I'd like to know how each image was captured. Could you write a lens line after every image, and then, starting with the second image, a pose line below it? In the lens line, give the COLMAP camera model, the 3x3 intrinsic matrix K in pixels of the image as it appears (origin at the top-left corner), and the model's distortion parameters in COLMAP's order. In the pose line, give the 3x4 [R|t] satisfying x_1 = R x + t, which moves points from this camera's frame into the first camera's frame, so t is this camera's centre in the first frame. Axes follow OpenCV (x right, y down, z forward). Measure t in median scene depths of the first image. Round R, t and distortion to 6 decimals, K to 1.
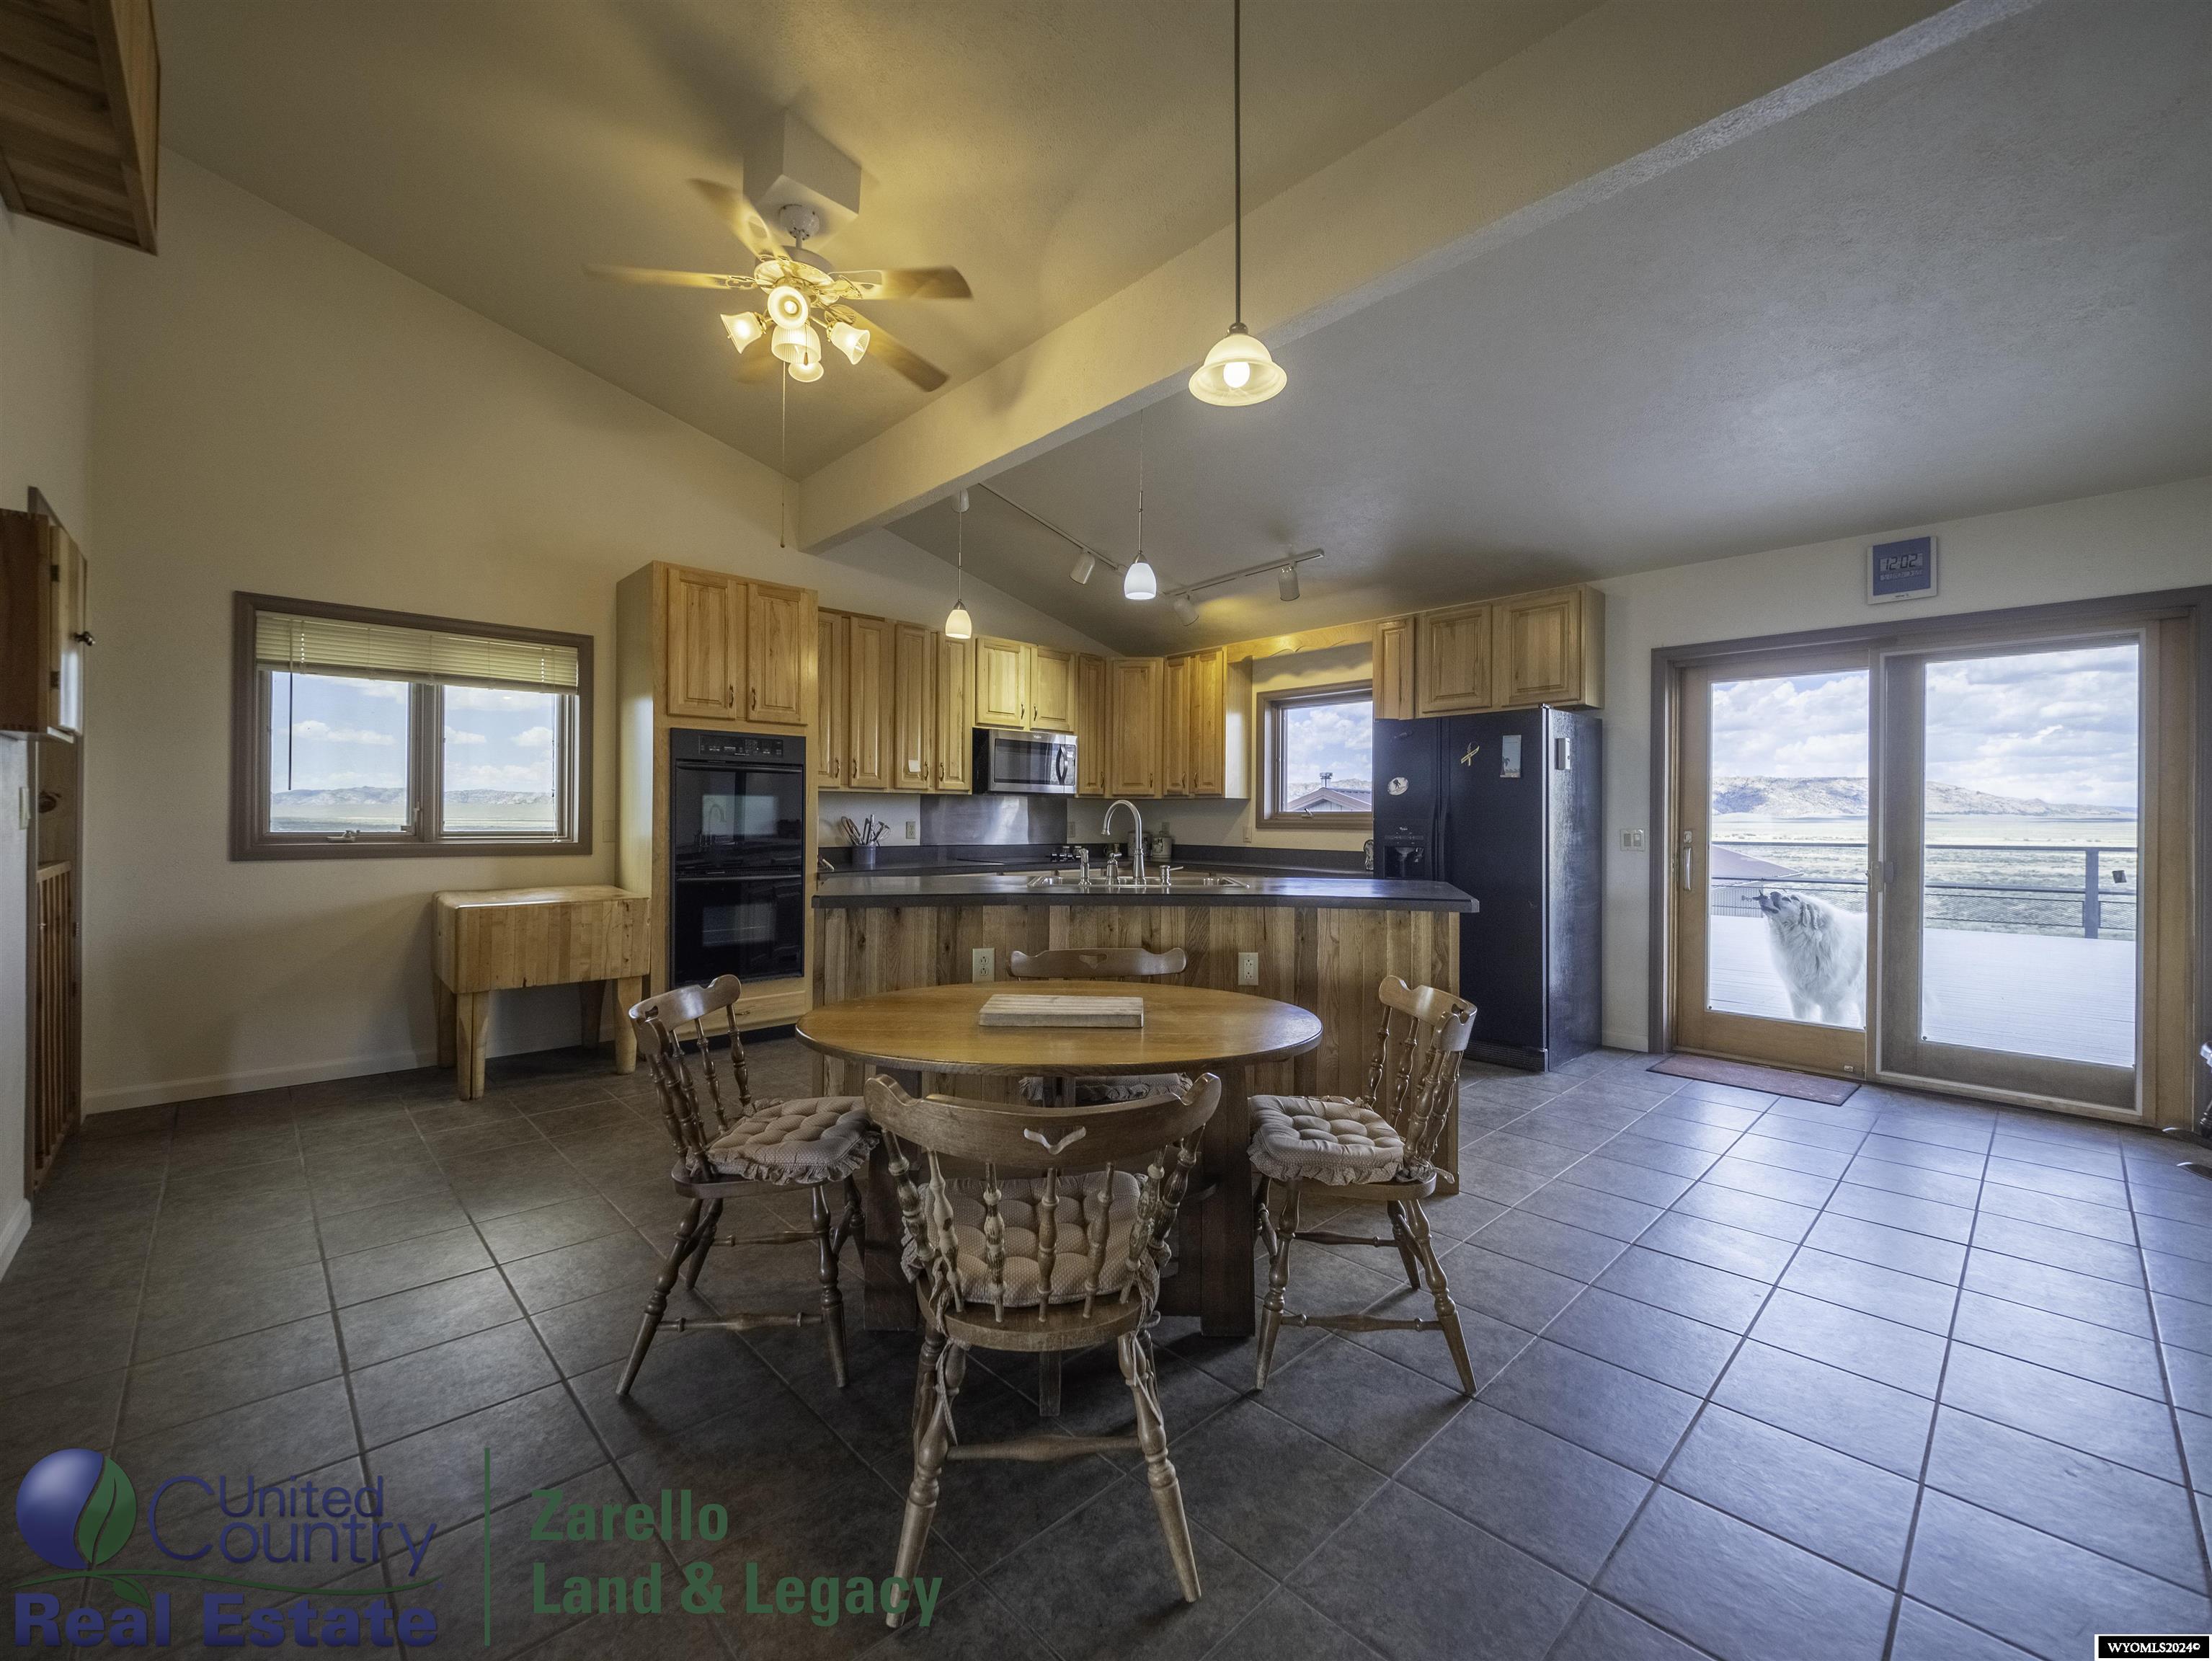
lens RADIAL K [[912.6, 0, 1106.8], [0, 912.6, 826.9], [0, 0, 1]] dist [-0.000085, -0.000007]
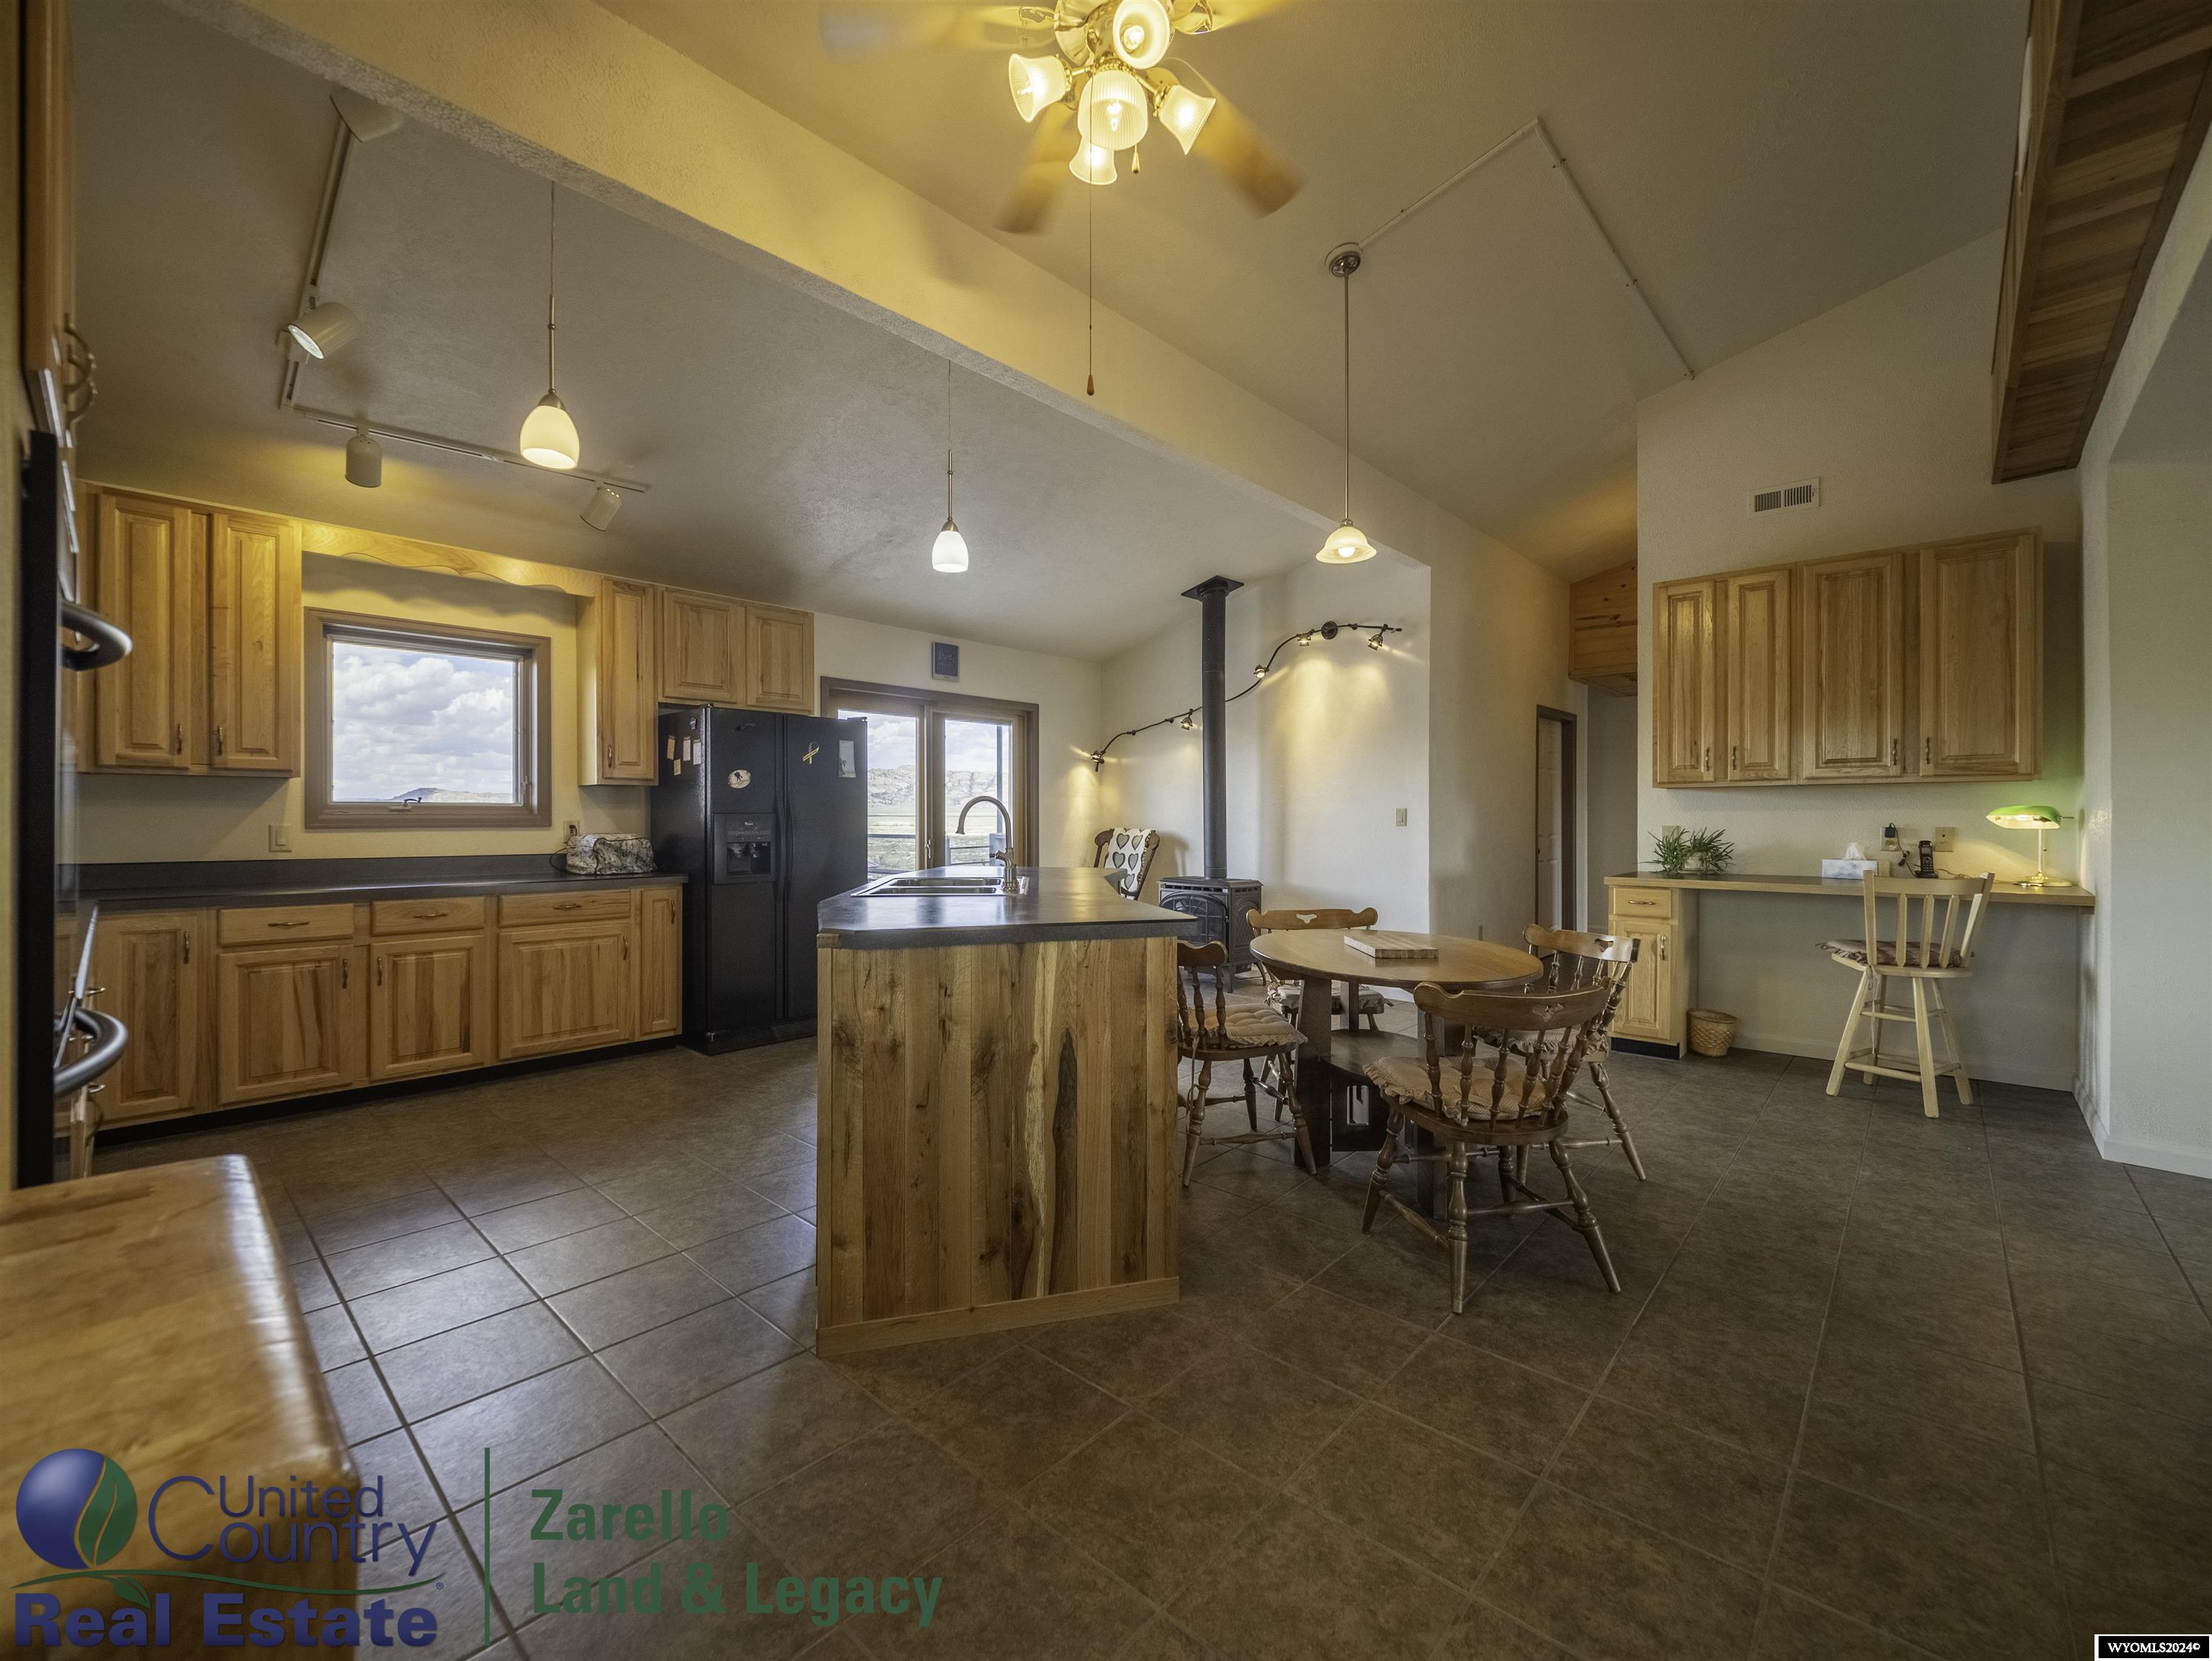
lens RADIAL K [[902.6, 0, 1089.9], [0, 902.6, 852.8], [0, 0, 1]] dist [-0.000381, -0.000103]
pose [[-0.063928, -0.050648, 0.996668, -0.641011], [0.001948, 0.998703, 0.050876, -0.014590], [-0.997953, 0.005193, -0.063747, 0.679598]]
